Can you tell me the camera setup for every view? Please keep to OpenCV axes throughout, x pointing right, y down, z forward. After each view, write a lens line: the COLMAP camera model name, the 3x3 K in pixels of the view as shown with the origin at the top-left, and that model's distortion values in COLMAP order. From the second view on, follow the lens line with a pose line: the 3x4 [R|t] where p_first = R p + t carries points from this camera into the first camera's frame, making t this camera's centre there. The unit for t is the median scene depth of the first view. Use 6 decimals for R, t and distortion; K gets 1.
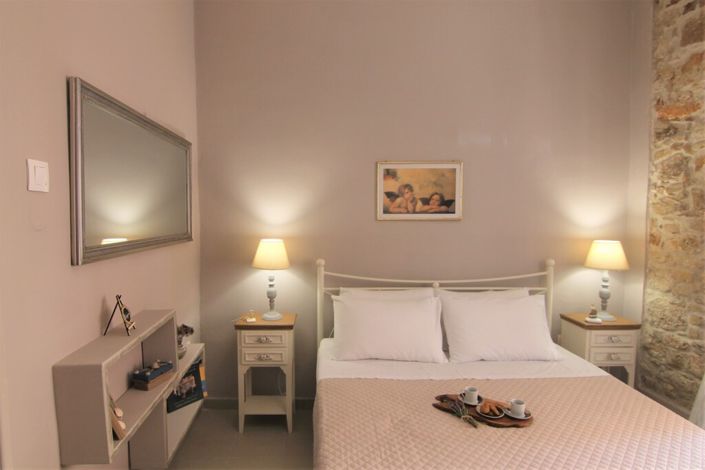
lens RADIAL K [[388.4, 0, 352.8], [0, 388.4, 231.7], [0, 0, 1]] dist [-0.001568, -0.016228]
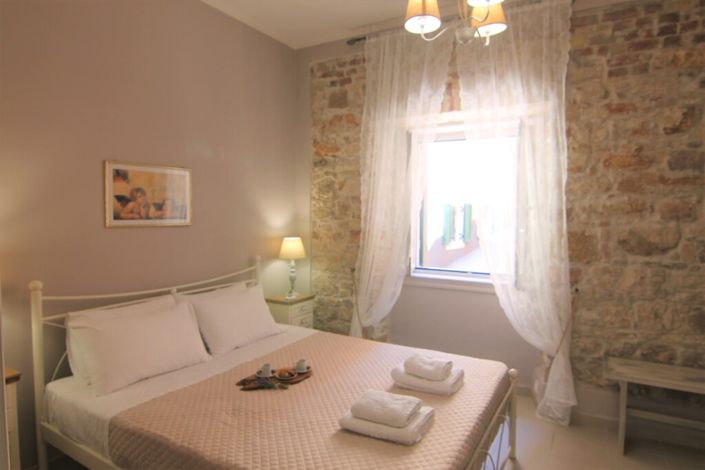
lens RADIAL K [[395.7, 0, 352.9], [0, 395.7, 231.4], [0, 0, 1]] dist [-0.002748, -0.016064]
pose [[0.548730, -0.035269, 0.835255, -0.394383], [0.045981, 0.998871, 0.011969, -0.006400], [-0.834734, 0.031838, 0.549732, 0.064321]]
